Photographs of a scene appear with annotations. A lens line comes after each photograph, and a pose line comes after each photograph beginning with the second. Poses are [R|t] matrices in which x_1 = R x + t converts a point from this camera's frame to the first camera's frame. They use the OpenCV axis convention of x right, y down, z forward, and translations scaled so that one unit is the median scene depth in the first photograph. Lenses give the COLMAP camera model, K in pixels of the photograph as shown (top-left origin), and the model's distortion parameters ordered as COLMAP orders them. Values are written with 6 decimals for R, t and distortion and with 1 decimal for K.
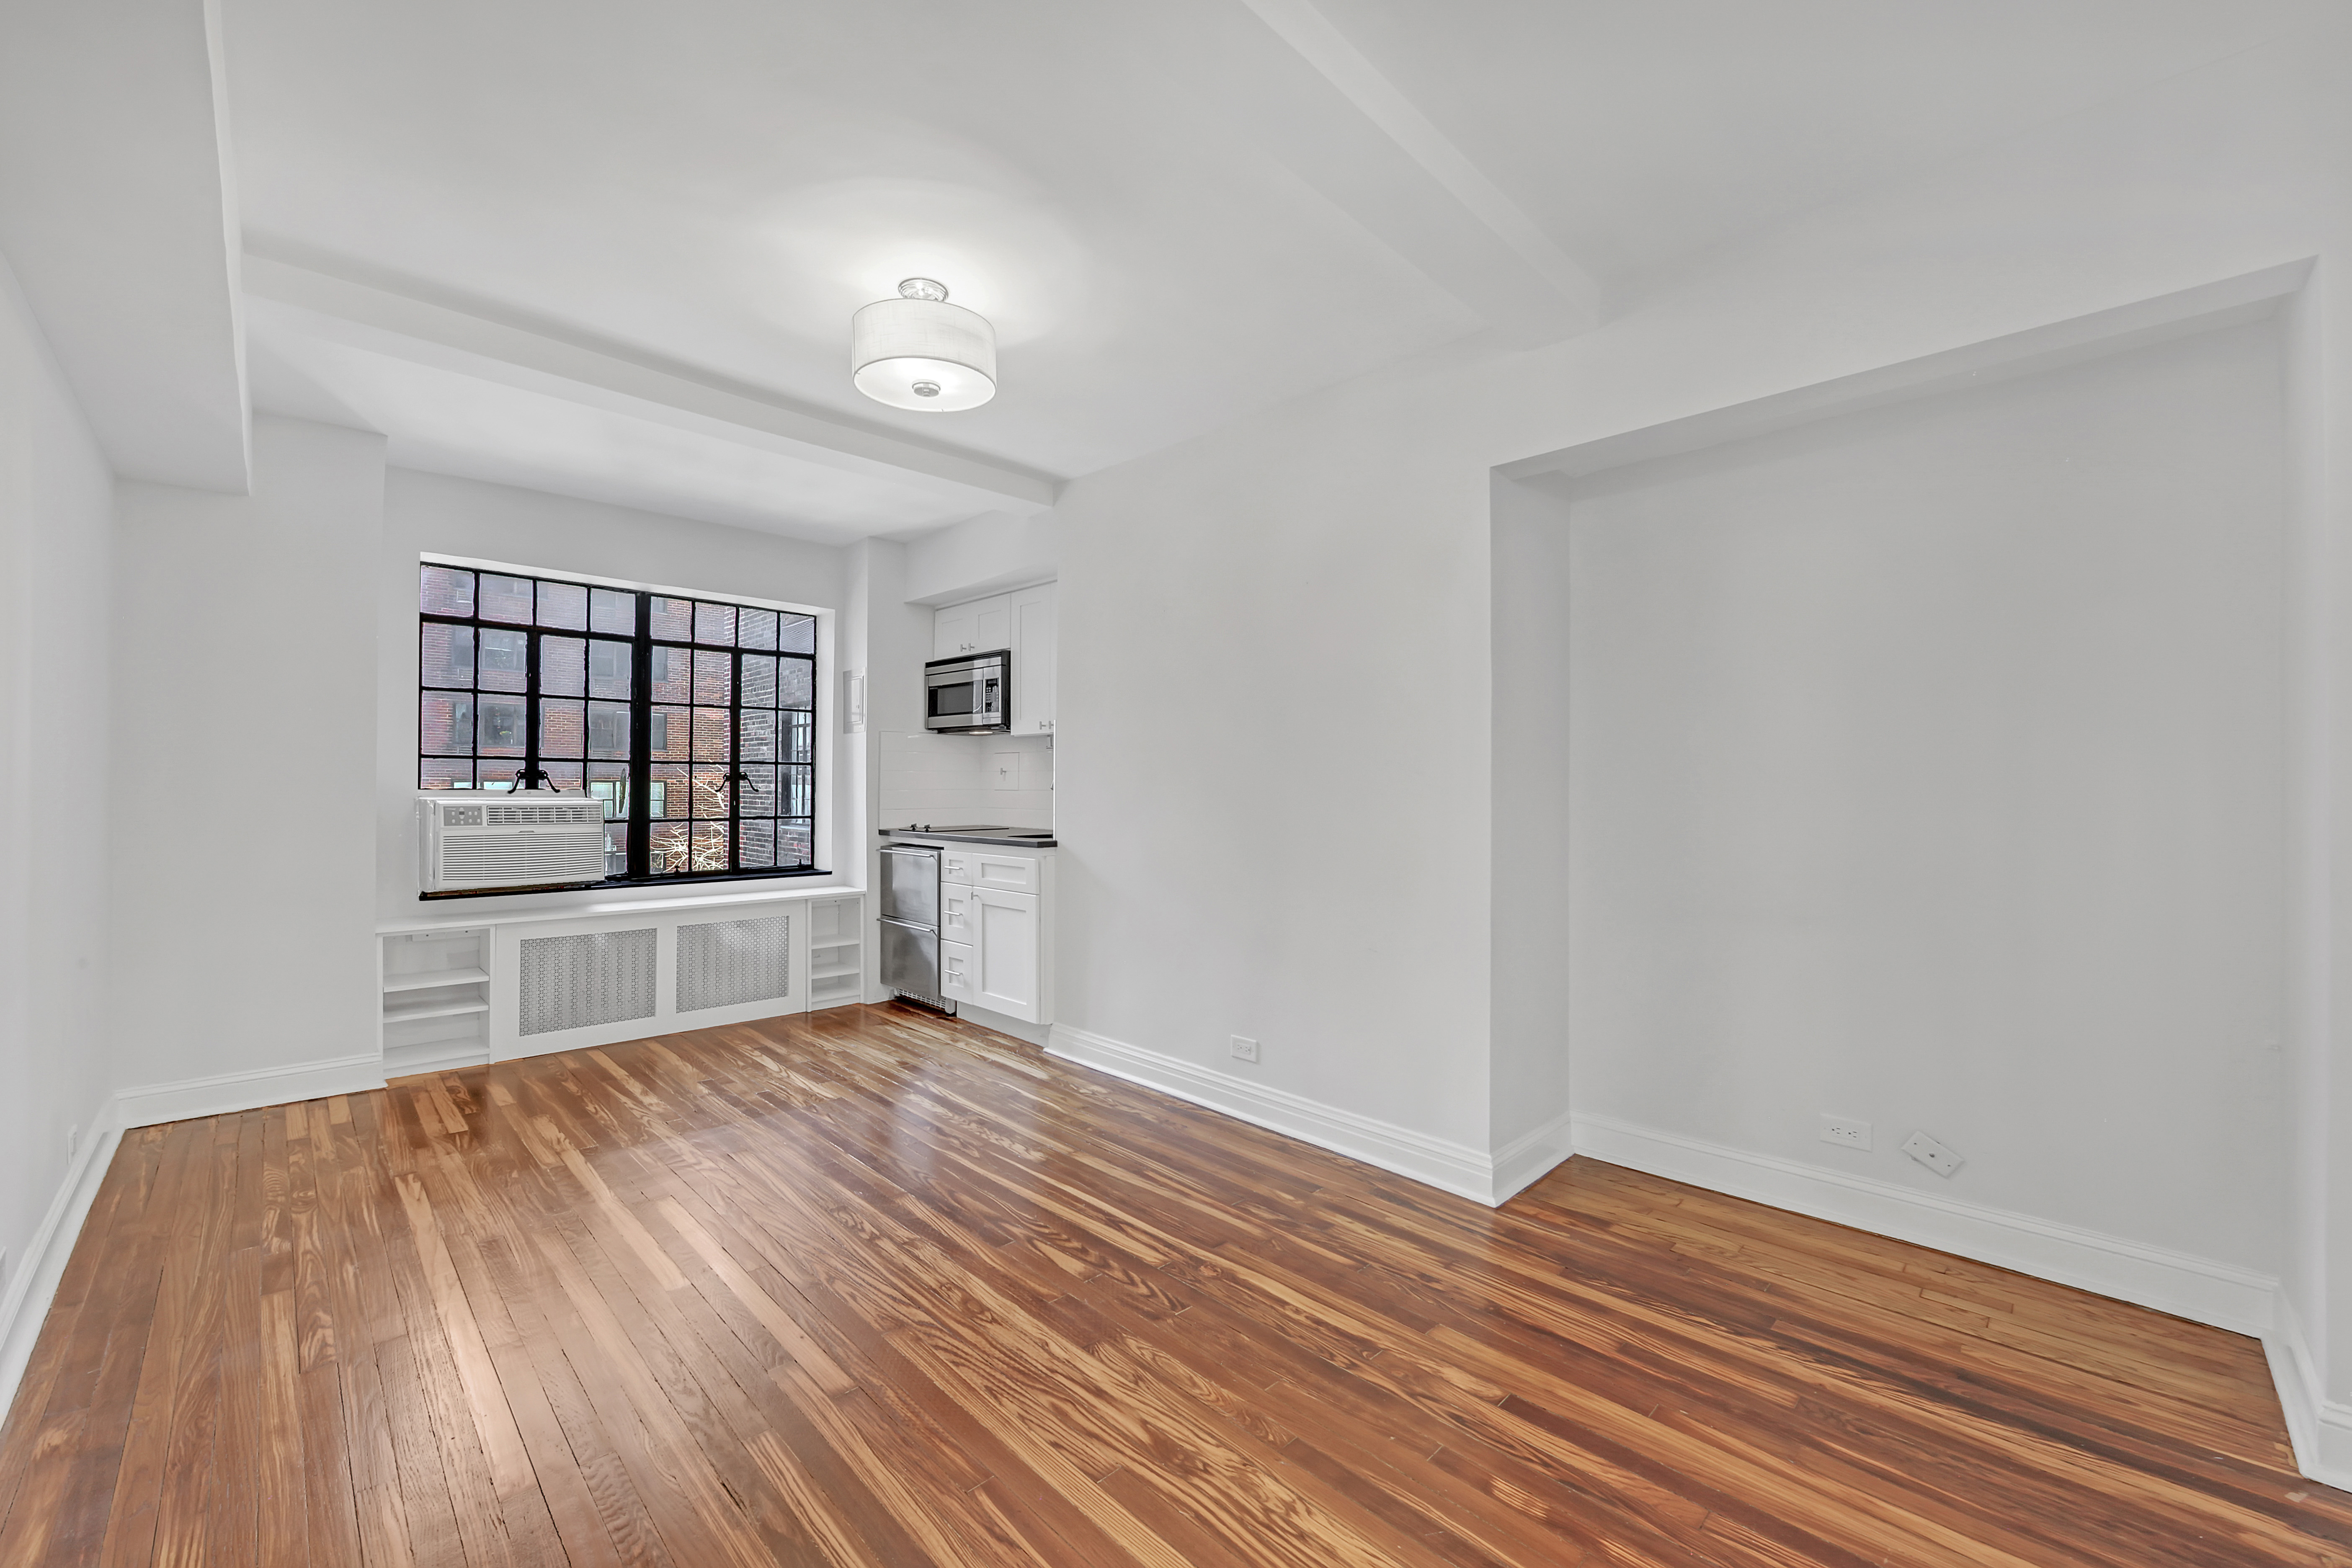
lens RADIAL K [[948.5, 0, 1183.4], [0, 948.5, 782.7], [0, 0, 1]] dist [-0.013077, 0.001646]
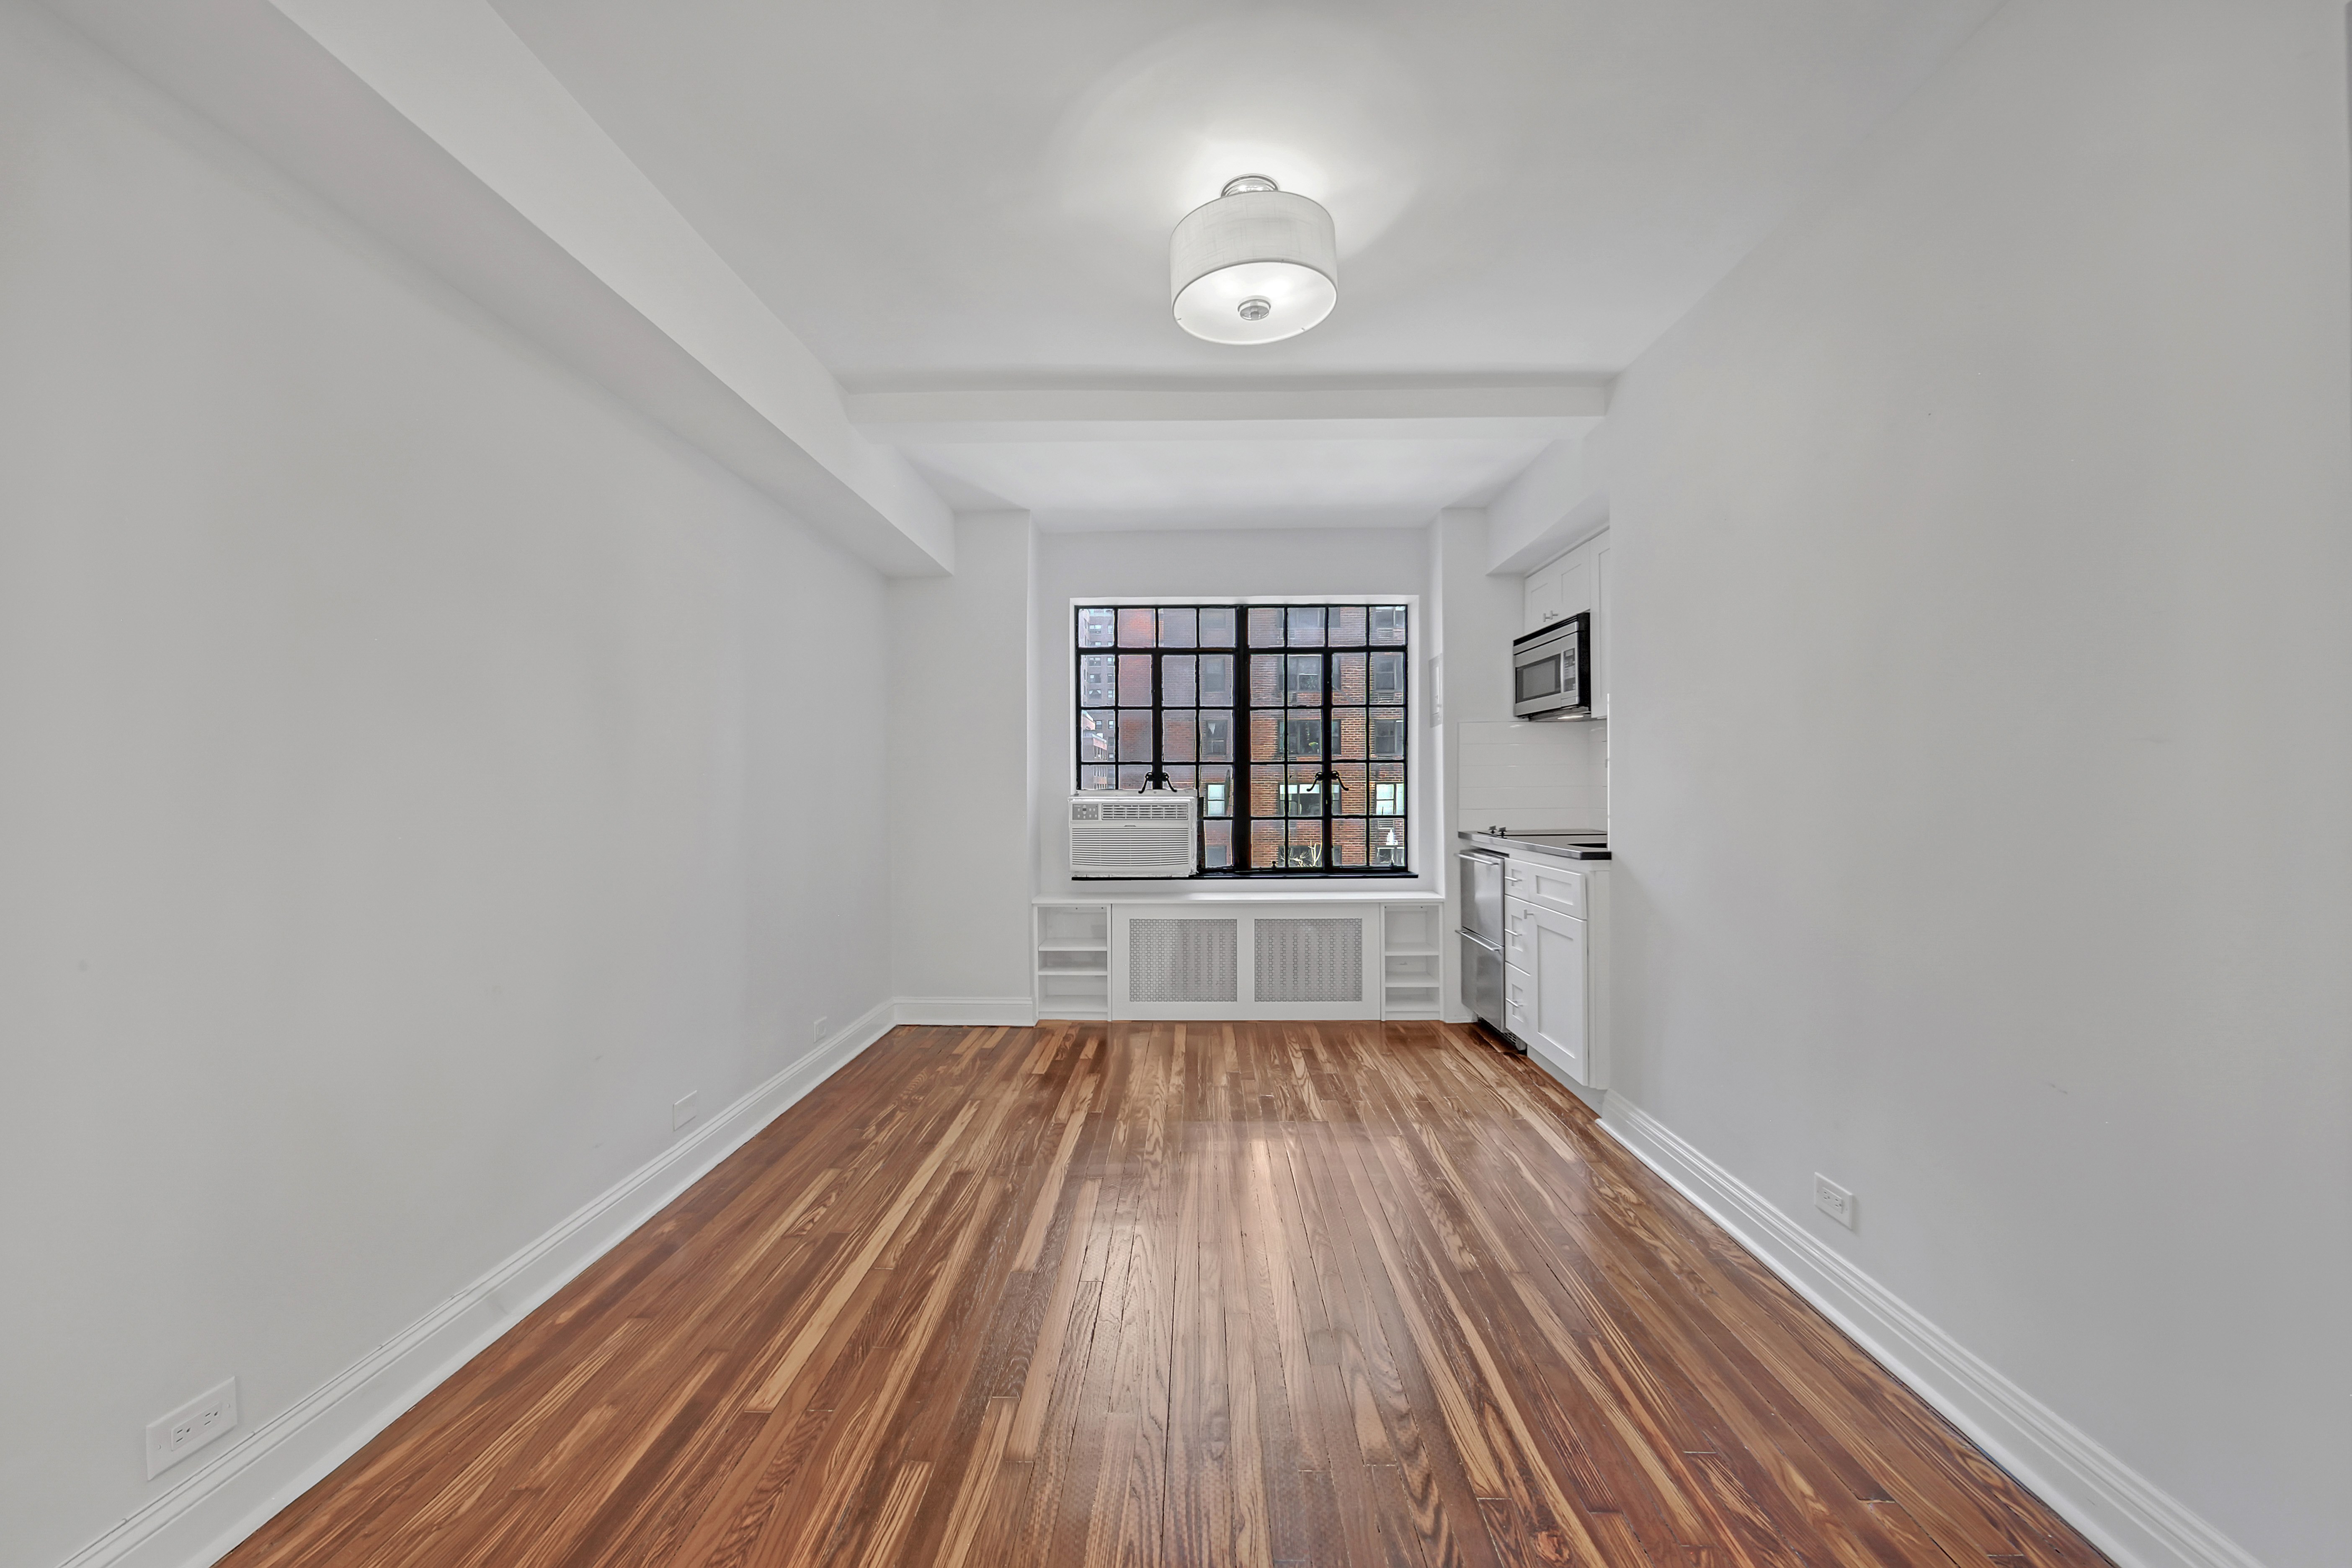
lens RADIAL K [[948.5, 0, 1166.8], [0, 948.5, 792.2], [0, 0, 1]] dist [-0.013077, 0.001646]
pose [[0.689730, -0.005625, -0.724045, 0.177032], [0.012770, 0.999909, 0.004397, 0.005791], [0.723954, -0.012279, 0.689739, 0.226401]]
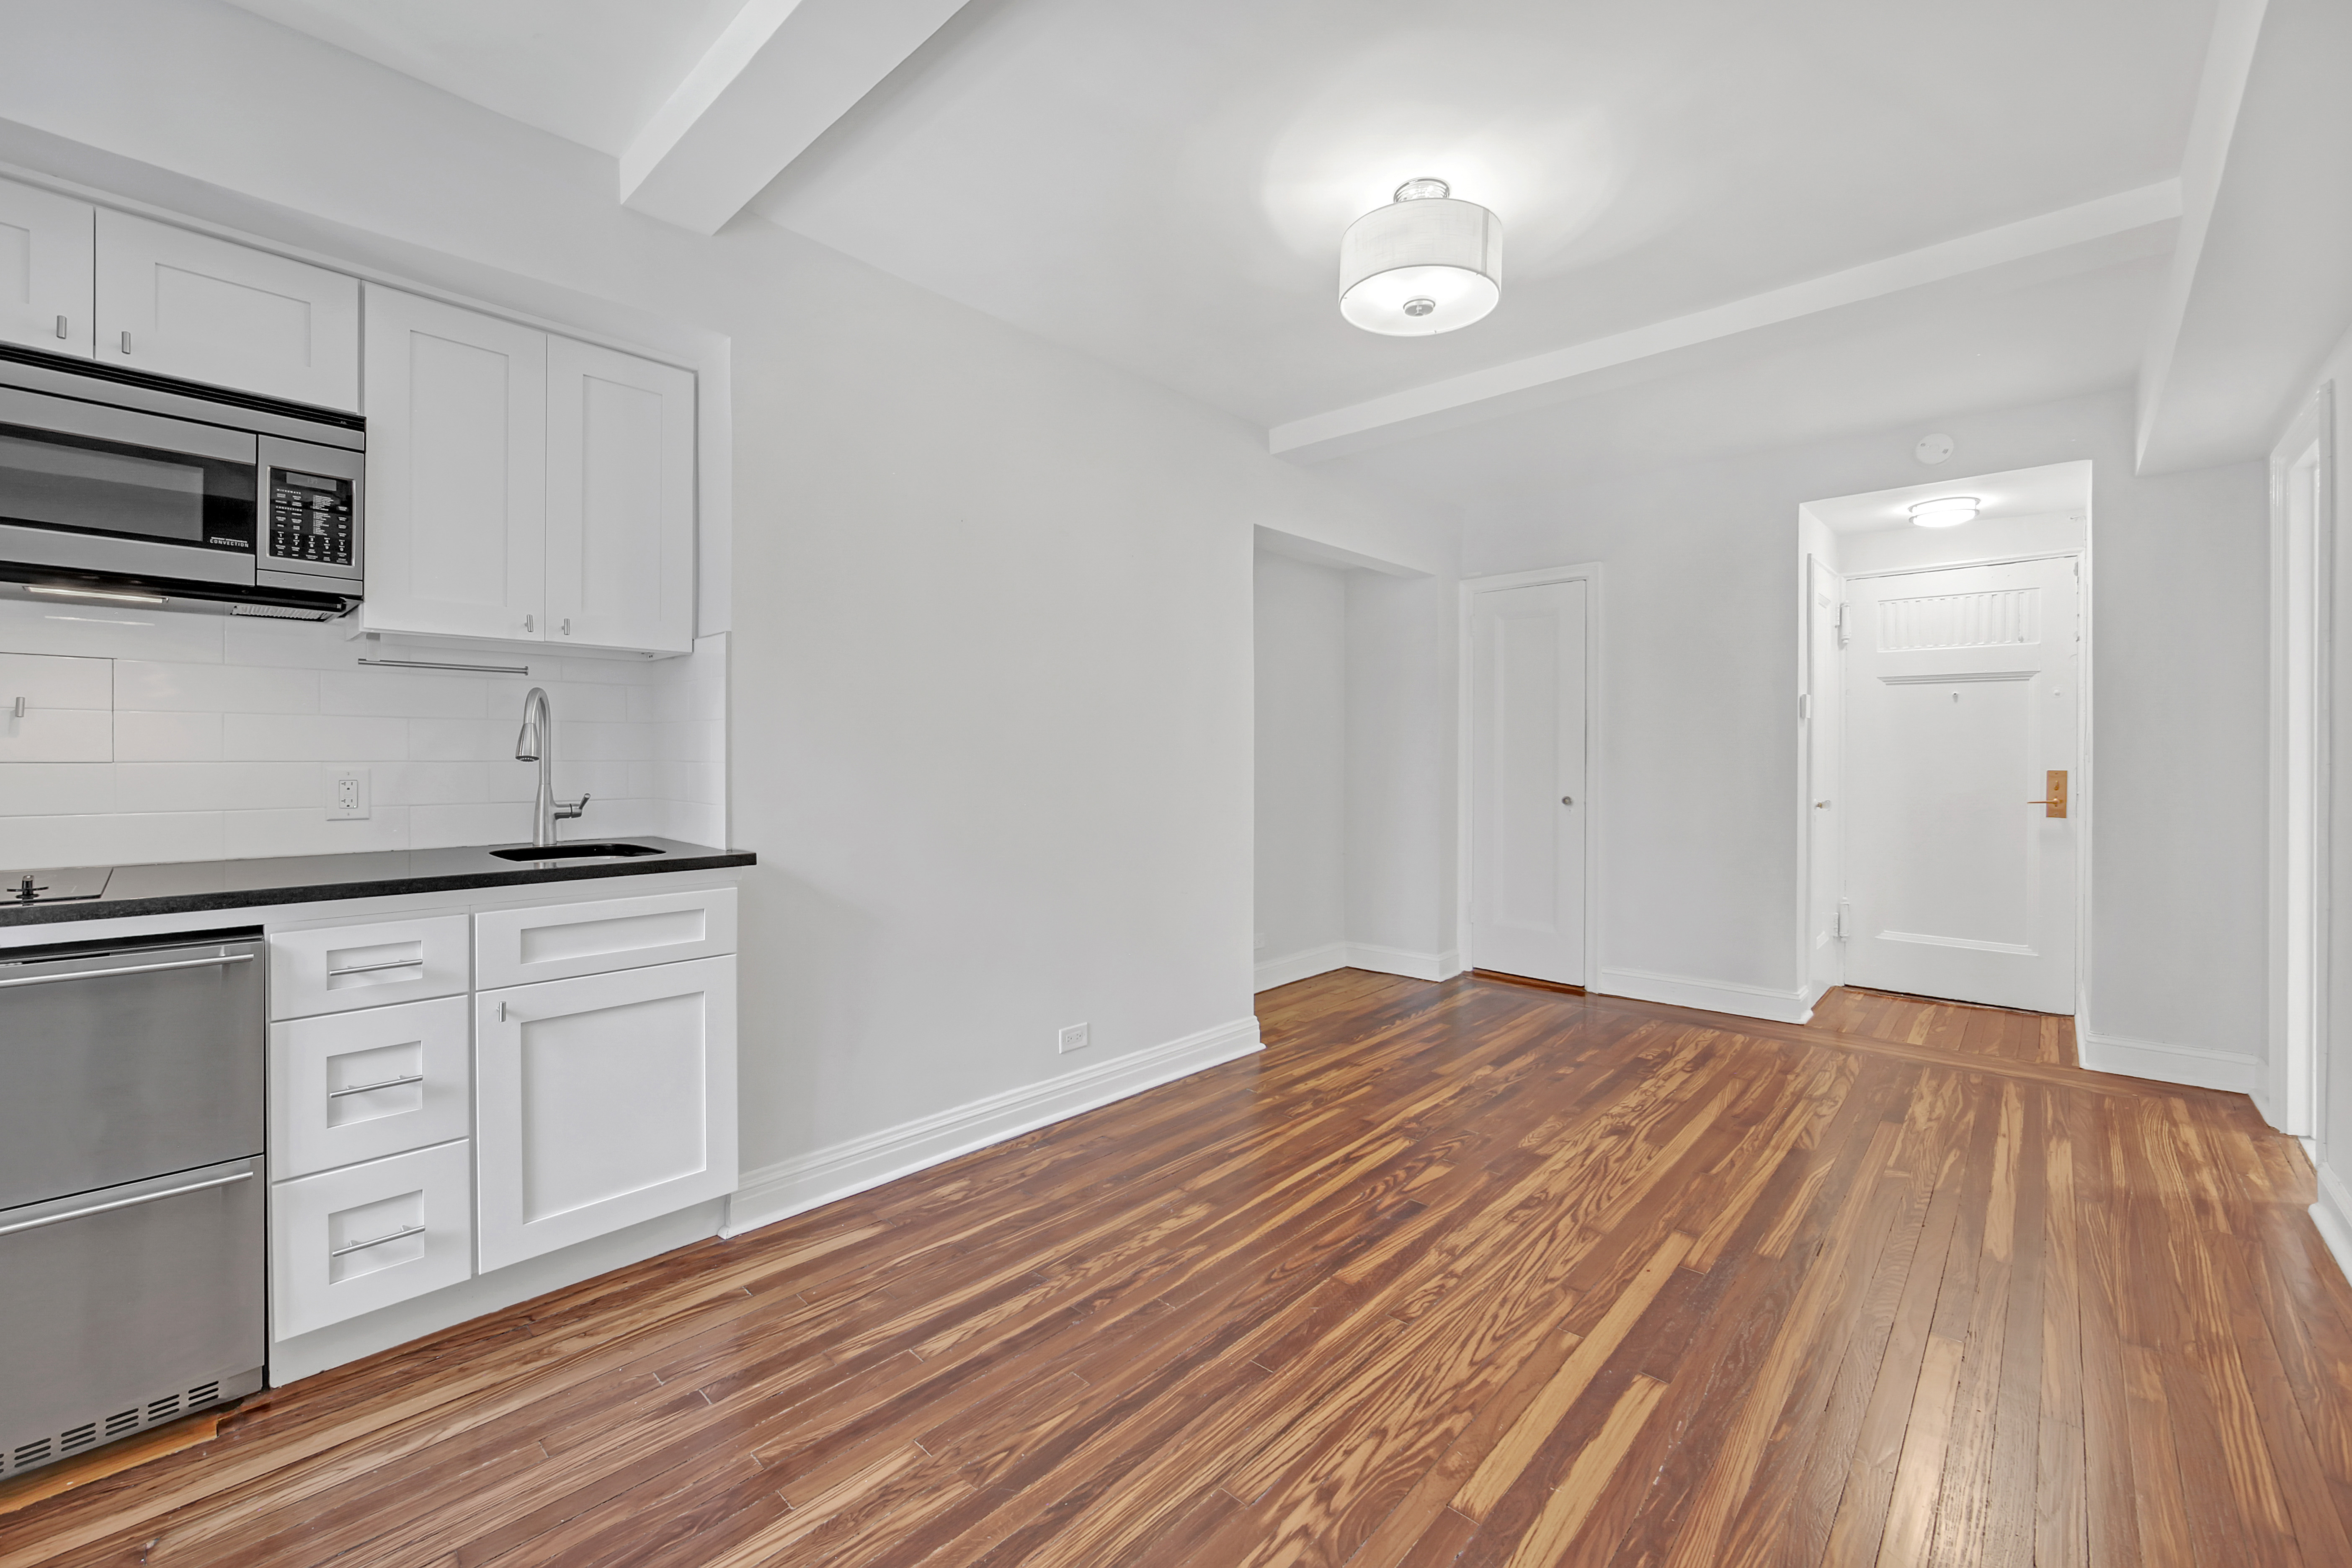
lens RADIAL K [[948.5, 0, 1184.6], [0, 948.5, 759.6], [0, 0, 1]] dist [-0.013077, 0.001646]
pose [[-0.048985, -0.008578, 0.998763, -0.723640], [-0.004951, 0.999953, 0.008345, 0.002632], [-0.998787, -0.004536, -0.049025, 0.794677]]
